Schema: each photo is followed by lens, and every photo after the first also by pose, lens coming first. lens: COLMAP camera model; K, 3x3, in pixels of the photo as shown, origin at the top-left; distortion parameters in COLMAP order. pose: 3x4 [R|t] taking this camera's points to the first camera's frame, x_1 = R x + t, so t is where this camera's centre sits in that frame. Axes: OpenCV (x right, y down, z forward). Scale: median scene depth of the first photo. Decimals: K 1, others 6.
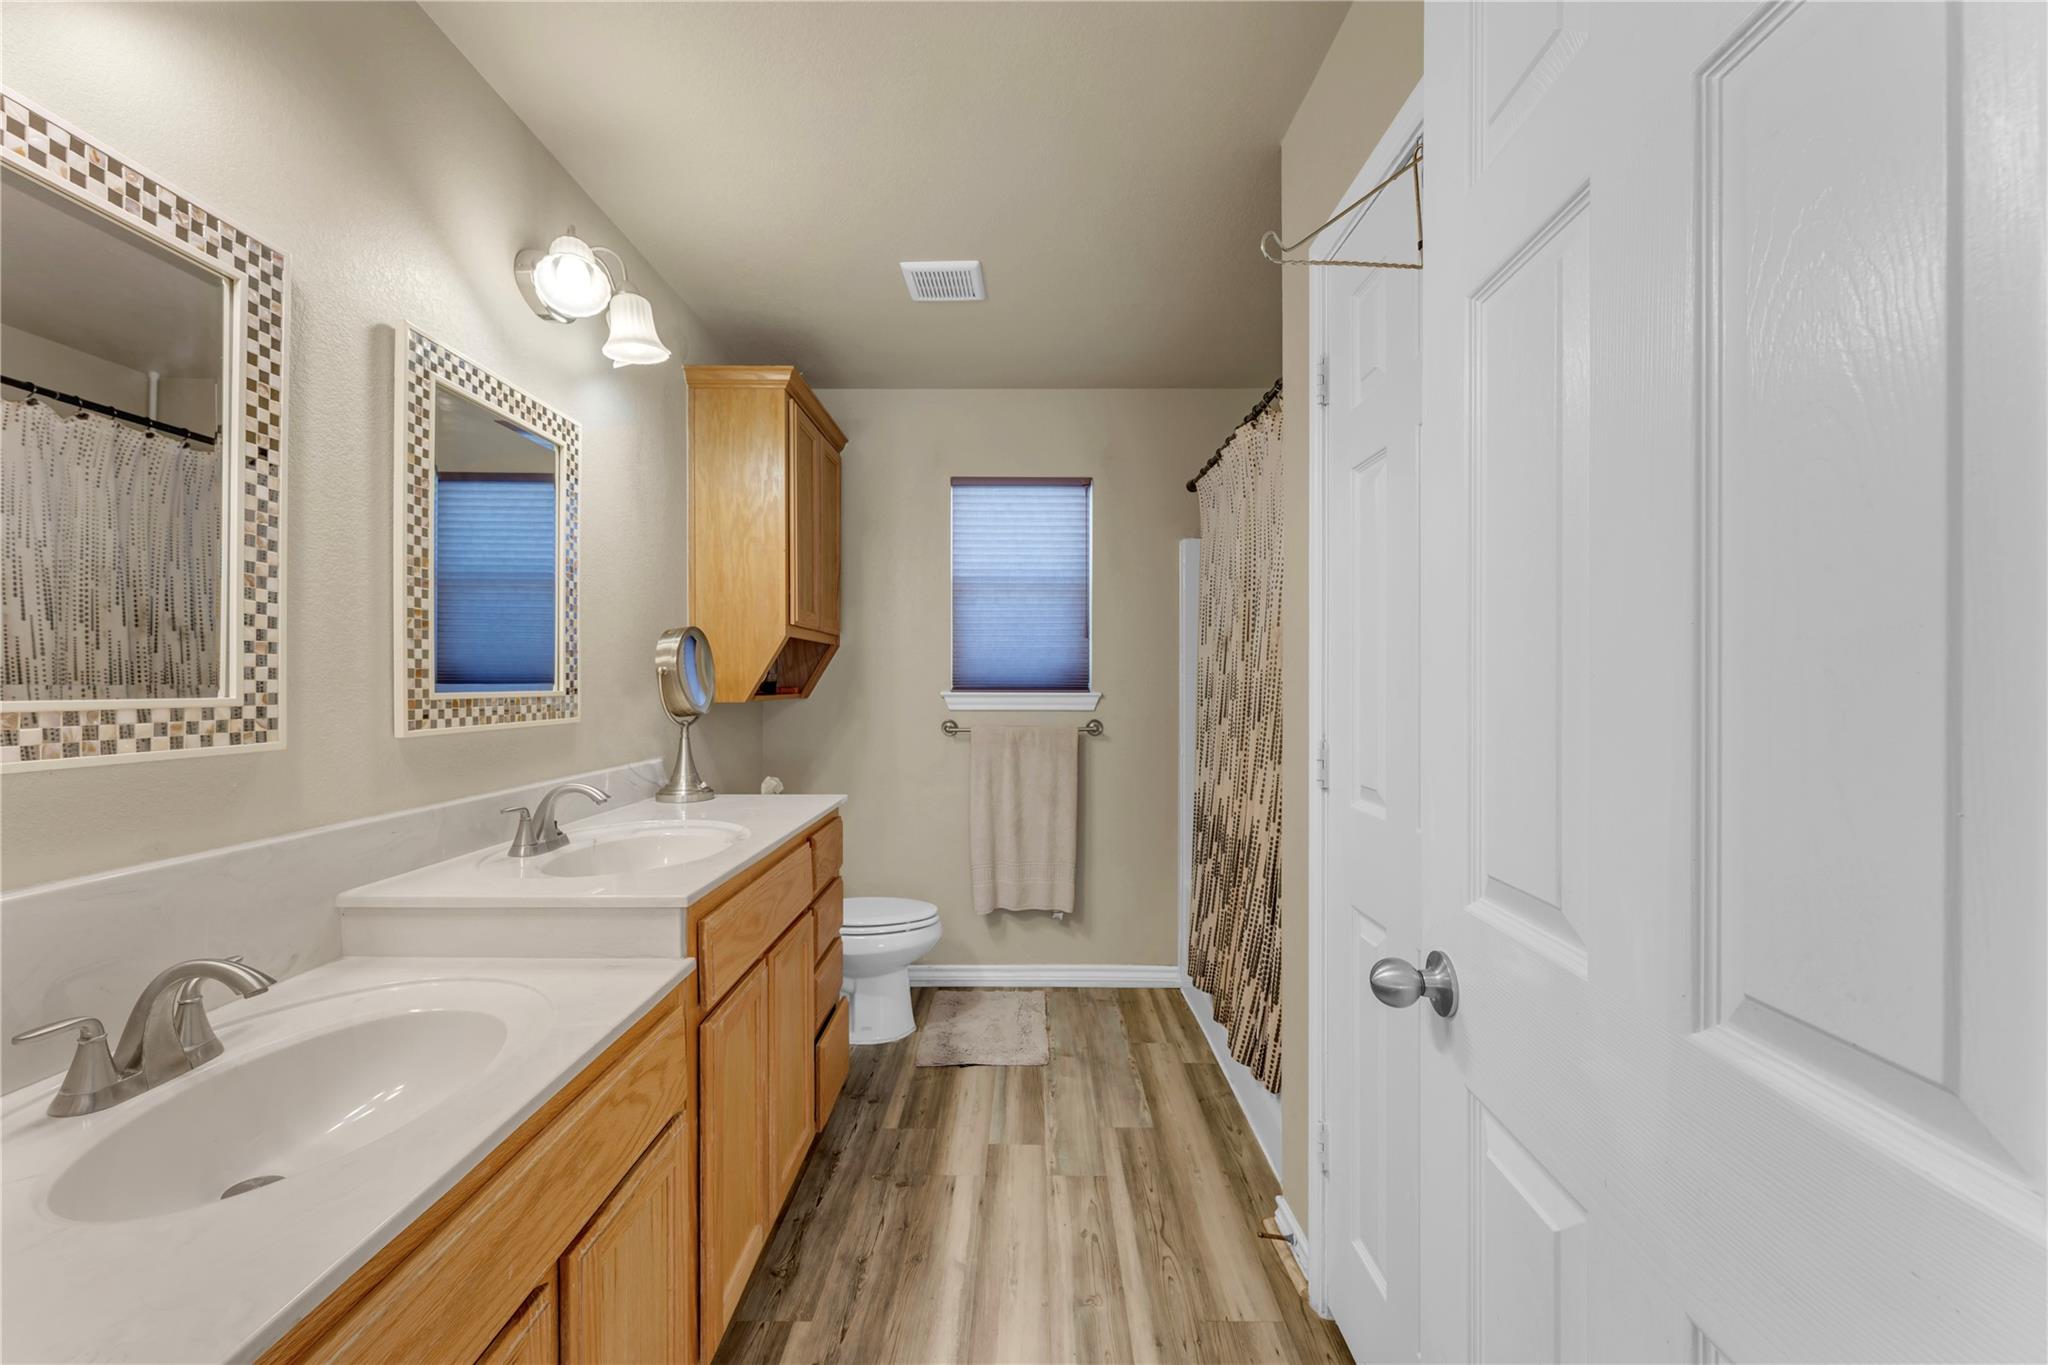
lens RADIAL K [[812.3, 0, 1013.4], [0, 812.3, 680.0], [0, 0, 1]] dist [-0.002969, -0.000950]
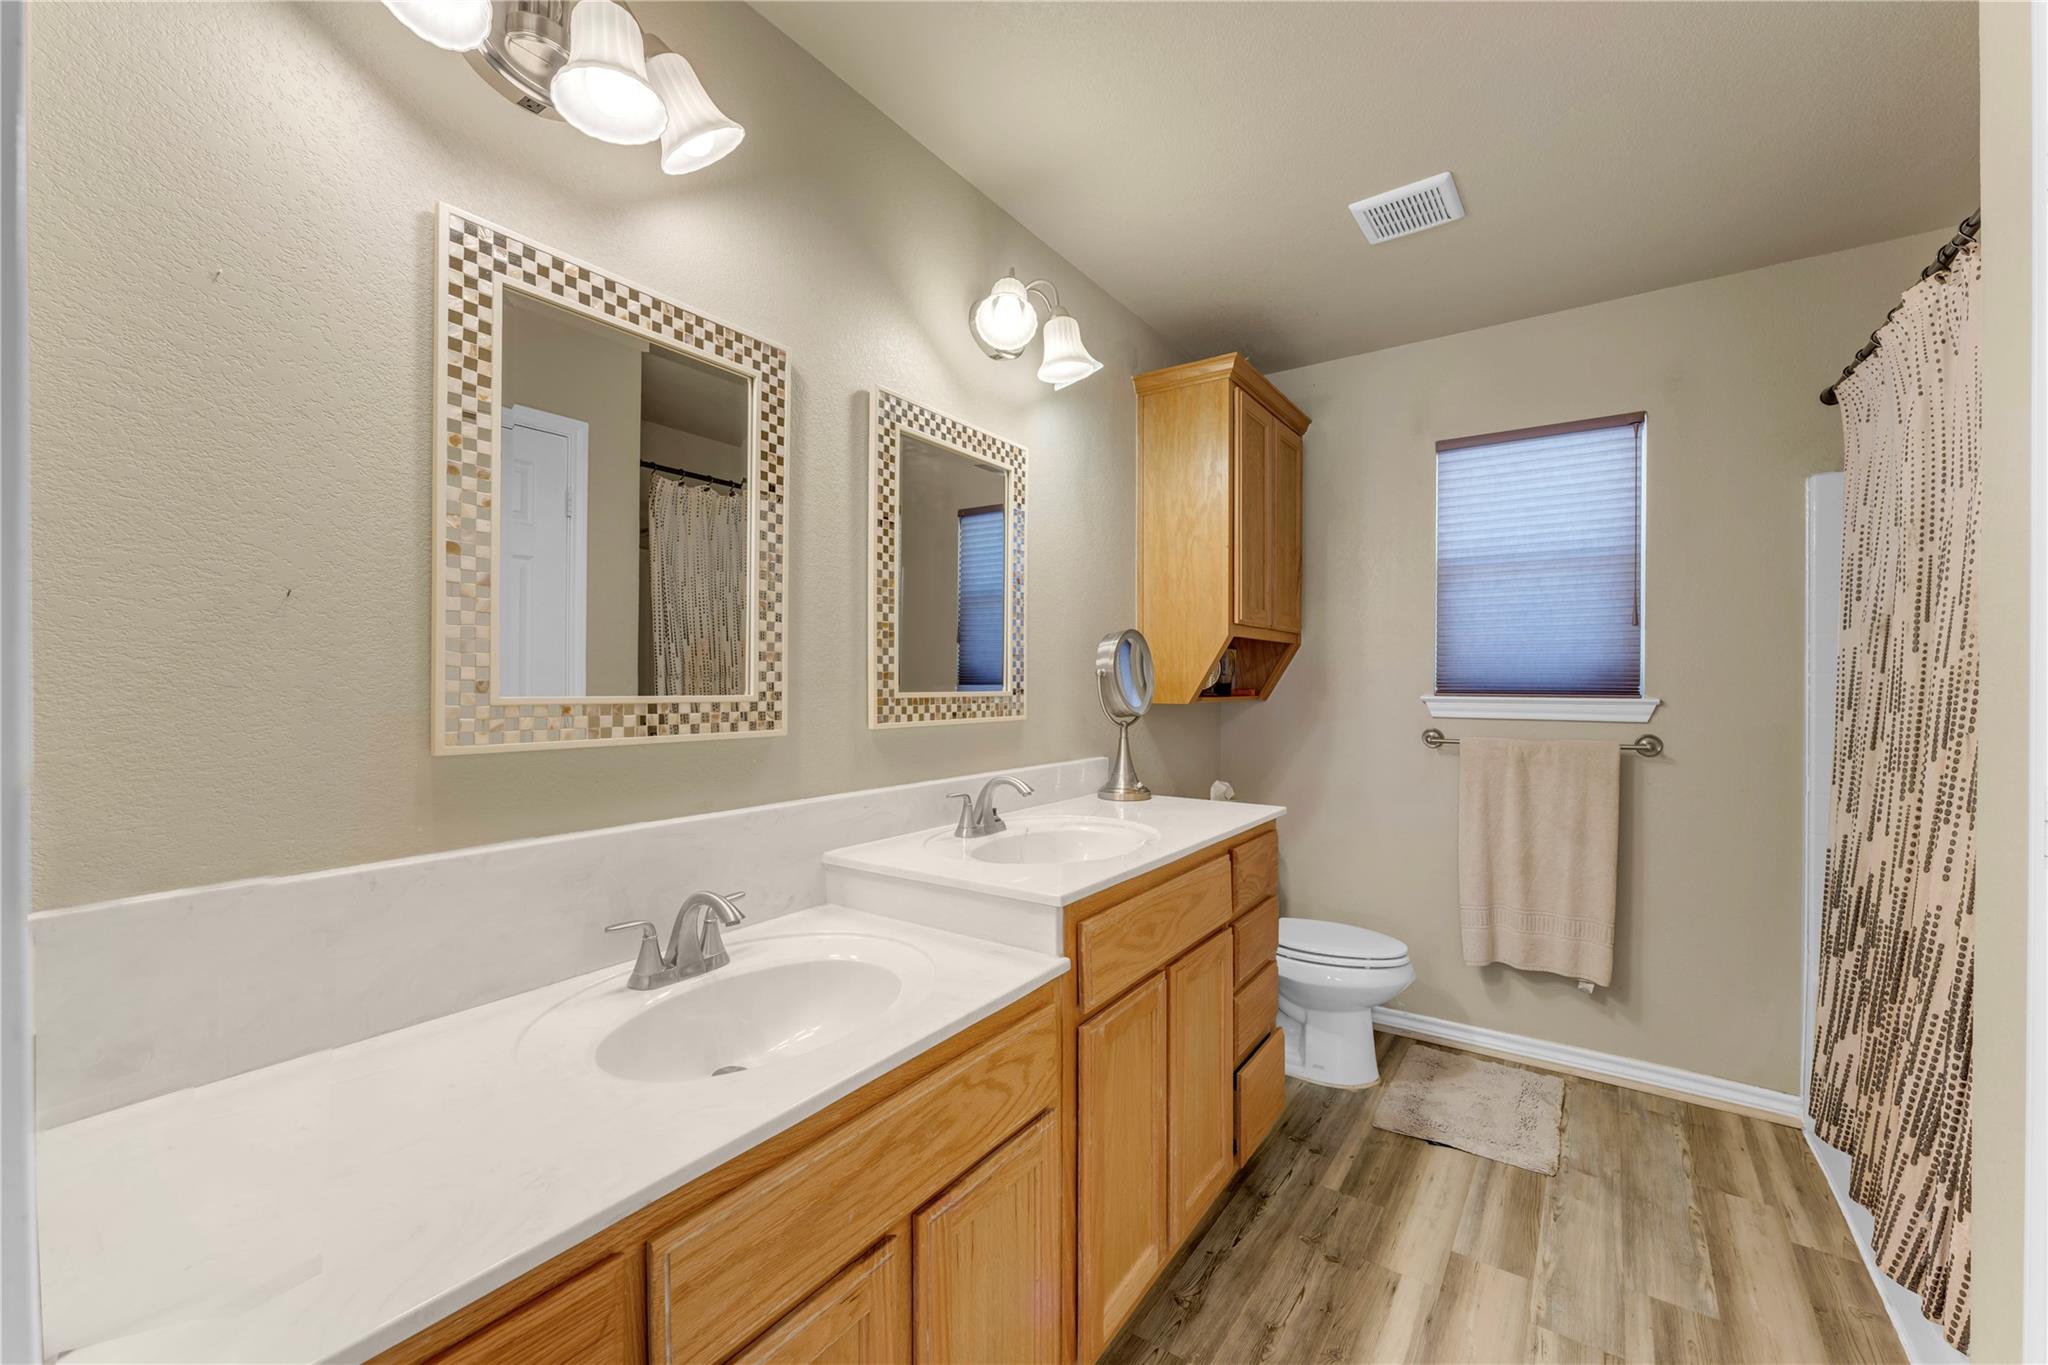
lens RADIAL K [[812.3, 0, 1014.9], [0, 812.3, 683.7], [0, 0, 1]] dist [-0.002969, -0.000950]
pose [[0.819360, 0.002094, -0.573275, 0.079727], [-0.000483, 0.999995, 0.002963, -0.000416], [0.573279, -0.002151, 0.819357, 0.087908]]
